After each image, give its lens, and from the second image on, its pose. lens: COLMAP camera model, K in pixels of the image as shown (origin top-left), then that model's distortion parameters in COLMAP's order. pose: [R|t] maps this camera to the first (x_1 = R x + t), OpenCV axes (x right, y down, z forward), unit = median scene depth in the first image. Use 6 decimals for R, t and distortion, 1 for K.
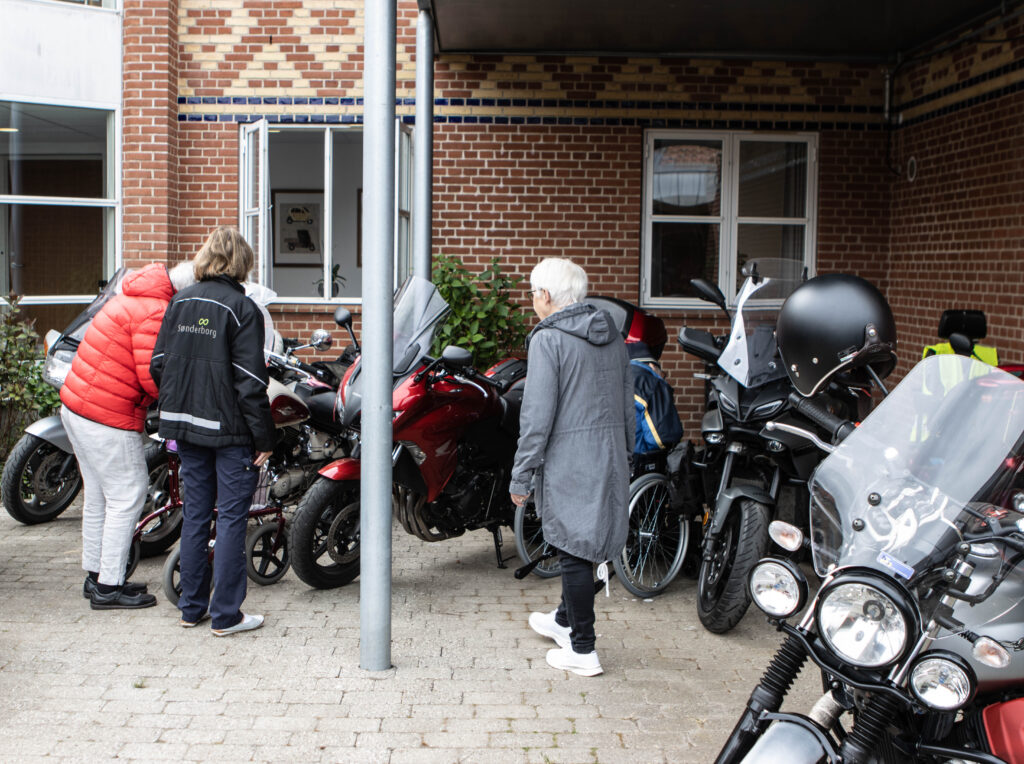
lens RADIAL K [[1325.9, 0, 512.0], [0, 1325.9, 382.0], [0, 0, 1]] dist [-0.019593, -0.072227]
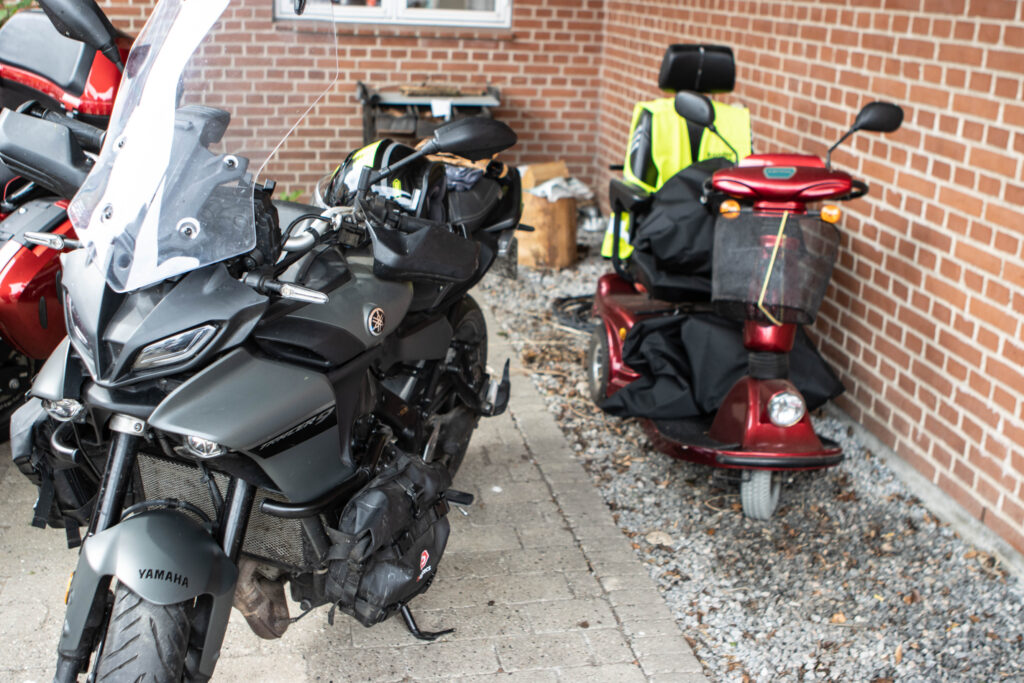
lens RADIAL K [[1128.6, 0, 512.0], [0, 1128.6, 341.5], [0, 0, 1]] dist [-0.103831, 0.022729]
pose [[0.985649, -0.024480, 0.167025, 0.119692], [-0.015390, 0.972278, 0.233321, -0.028747], [-0.168107, -0.232543, 0.957948, 0.351526]]
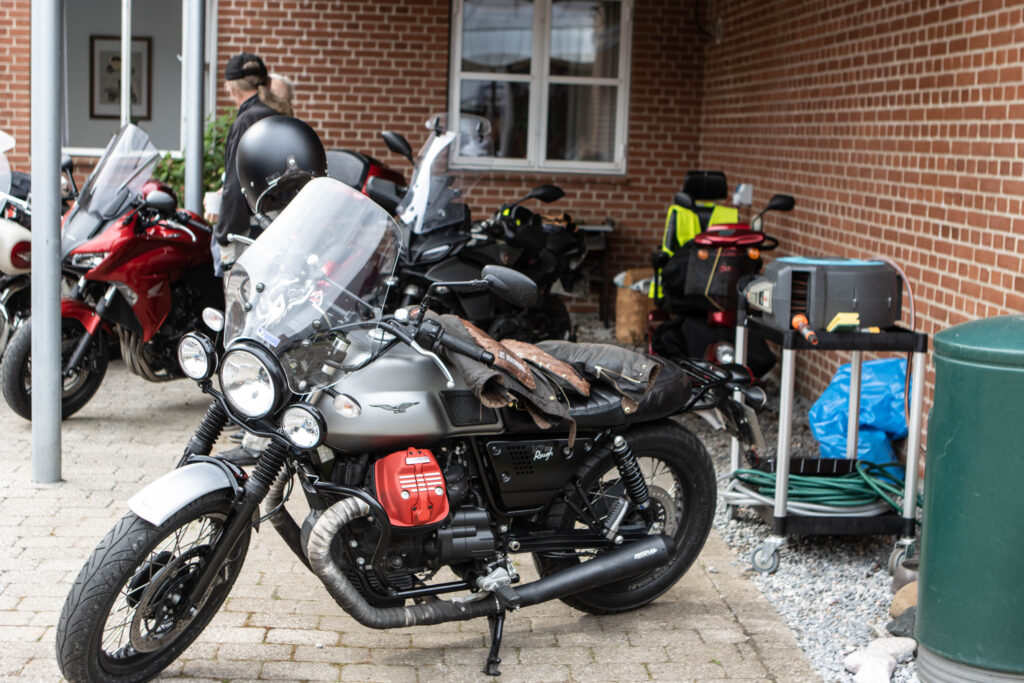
lens RADIAL K [[1508.6, 0, 516.5], [0, 1508.6, 312.8], [0, 0, 1]] dist [-0.009596, 0.155991]
pose [[0.999195, 0.017314, 0.036180, 0.110519], [-0.018492, 0.999301, 0.032489, 0.014125], [-0.035592, -0.033132, 0.998817, -0.115827]]
